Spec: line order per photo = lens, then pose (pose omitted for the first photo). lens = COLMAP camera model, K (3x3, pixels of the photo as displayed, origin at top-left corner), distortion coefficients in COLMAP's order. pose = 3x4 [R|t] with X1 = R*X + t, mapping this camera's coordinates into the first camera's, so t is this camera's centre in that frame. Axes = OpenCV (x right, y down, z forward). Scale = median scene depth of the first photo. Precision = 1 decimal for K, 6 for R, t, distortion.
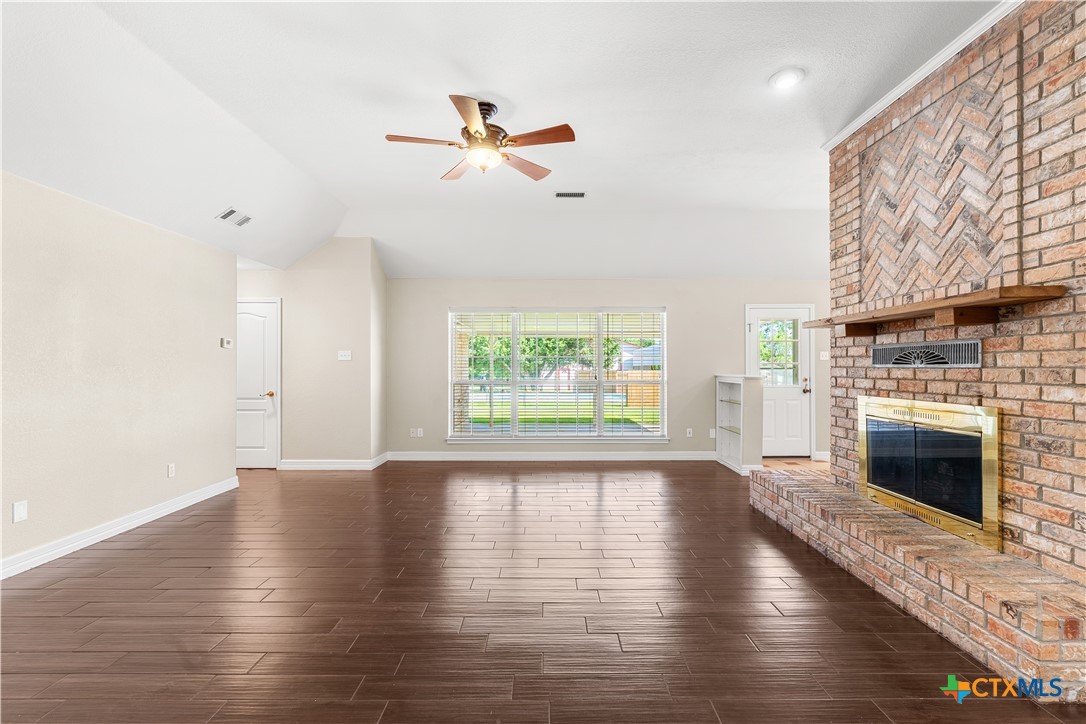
lens RADIAL K [[487.0, 0, 552.1], [0, 487.0, 362.0], [0, 0, 1]] dist [-0.003598, 0.001730]
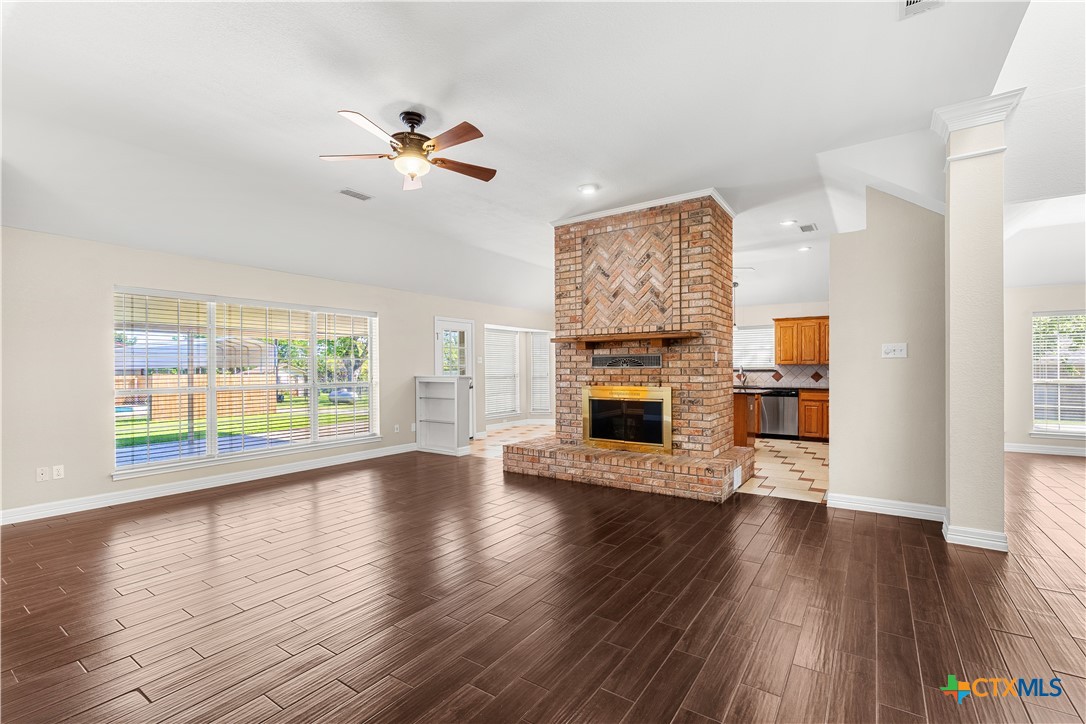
lens RADIAL K [[487.0, 0, 550.8], [0, 487.0, 364.0], [0, 0, 1]] dist [-0.003598, 0.001730]
pose [[0.564769, 0.002892, 0.825244, -0.950403], [-0.002416, 0.999995, -0.001850, 0.000044], [-0.825246, -0.000949, 0.564773, 0.201880]]
